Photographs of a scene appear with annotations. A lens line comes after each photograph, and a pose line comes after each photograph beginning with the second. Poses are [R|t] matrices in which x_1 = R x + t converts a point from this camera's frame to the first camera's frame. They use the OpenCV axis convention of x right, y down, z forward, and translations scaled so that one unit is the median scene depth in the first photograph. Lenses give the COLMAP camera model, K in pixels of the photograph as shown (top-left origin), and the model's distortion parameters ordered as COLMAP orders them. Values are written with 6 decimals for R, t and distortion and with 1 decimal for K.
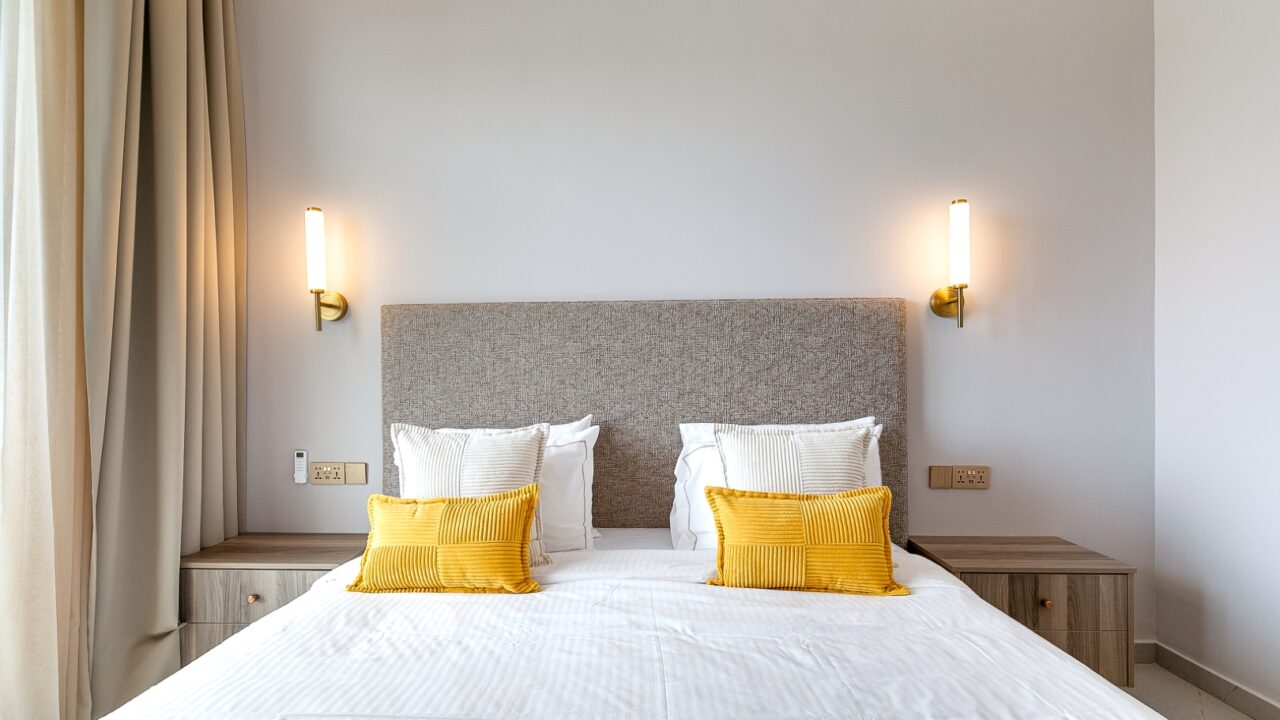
lens RADIAL K [[624.5, 0, 634.6], [0, 624.5, 372.4], [0, 0, 1]] dist [-0.004581, -0.000866]
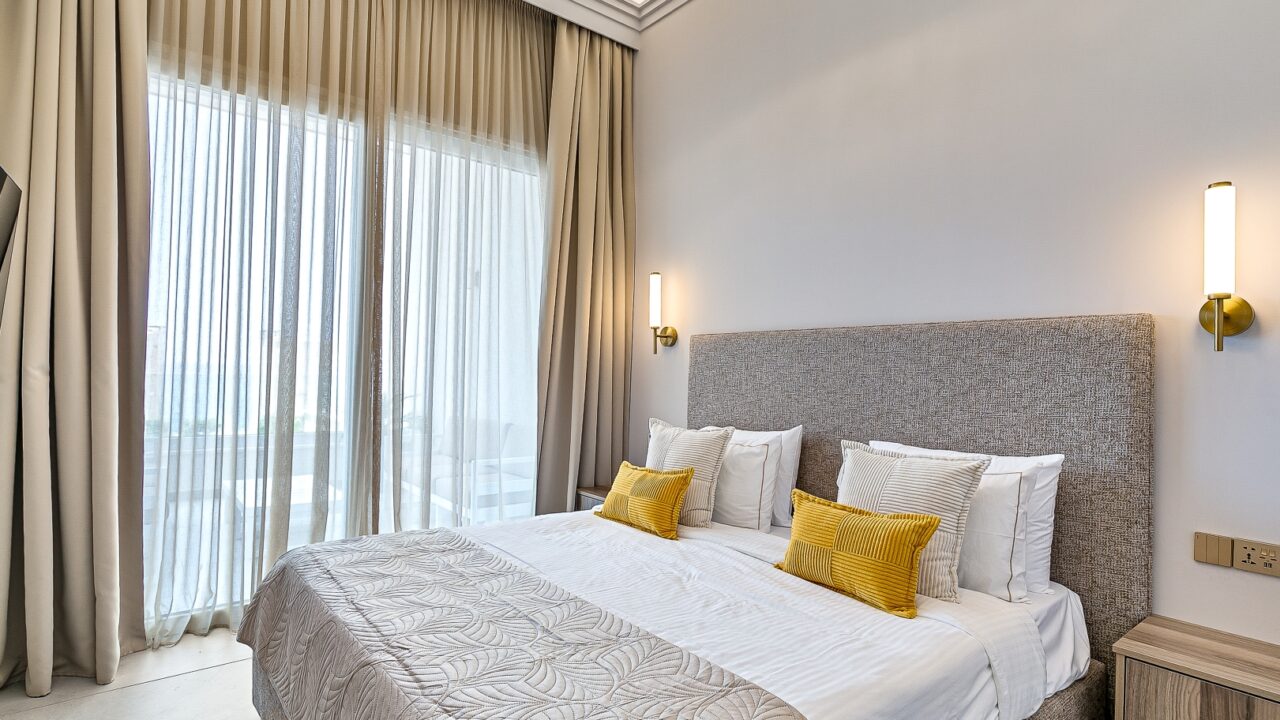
lens RADIAL K [[641.2, 0, 640.0], [0, 641.2, 360.0], [0, 0, 1]] dist [0.000384, 0.000105]
pose [[0.651555, 0.007971, -0.758559, 0.641135], [-0.027646, 0.999530, -0.013243, -0.031123], [0.758097, 0.029599, 0.651469, -0.030269]]
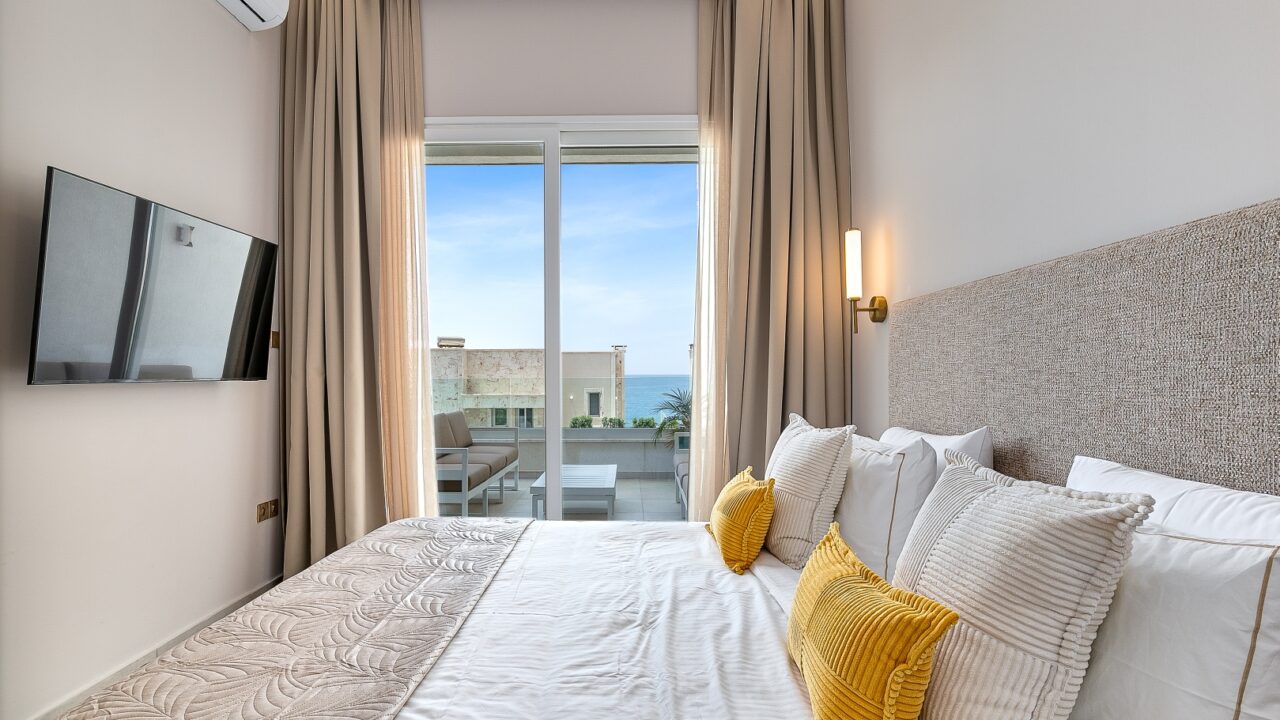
lens RADIAL K [[621.2, 0, 614.8], [0, 621.2, 359.6], [0, 0, 1]] dist [-0.003747, -0.000519]
pose [[0.007040, -0.016731, -0.999835, 0.642905], [0.005341, 0.999846, -0.016693, -0.000995], [0.999961, -0.005223, 0.007129, 0.548596]]
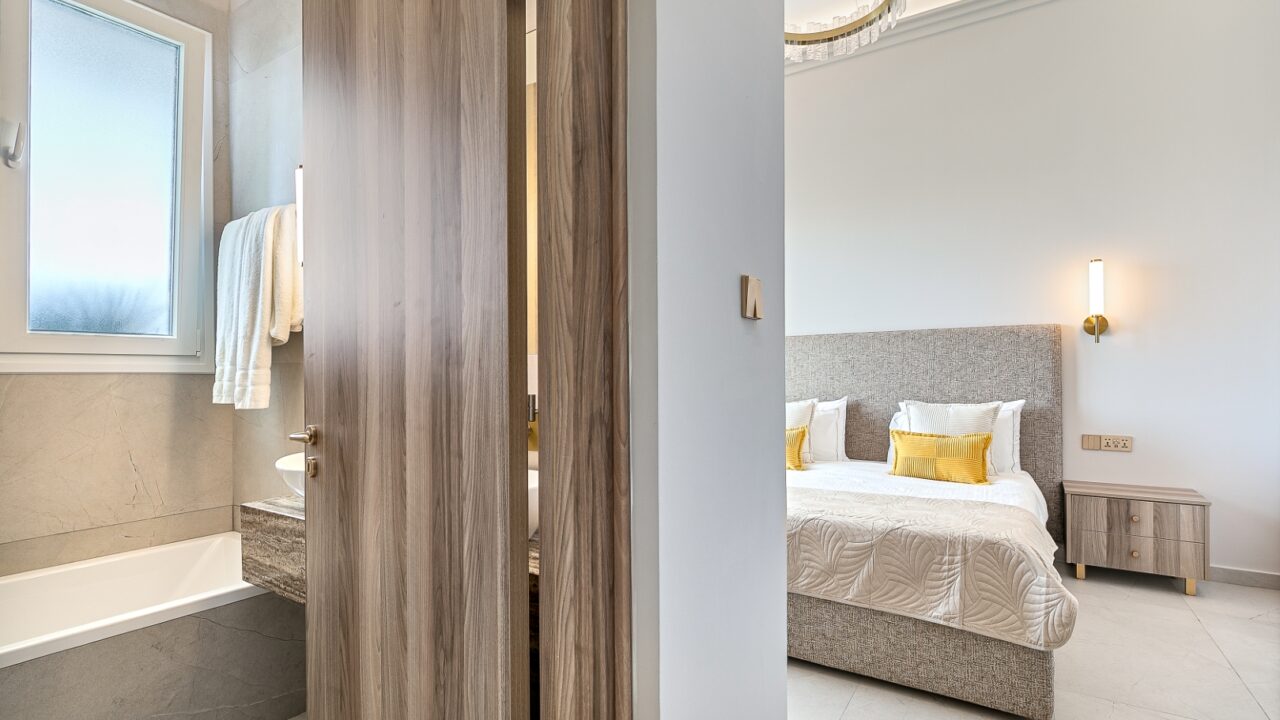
lens RADIAL K [[624.5, 0, 634.6], [0, 624.5, 372.4], [0, 0, 1]] dist [-0.004581, -0.000866]
pose [[0.854817, -0.004137, -0.518913, 0.339099], [0.004943, 0.999988, 0.000169, -0.005336], [0.518906, -0.002710, 0.854827, -0.863418]]
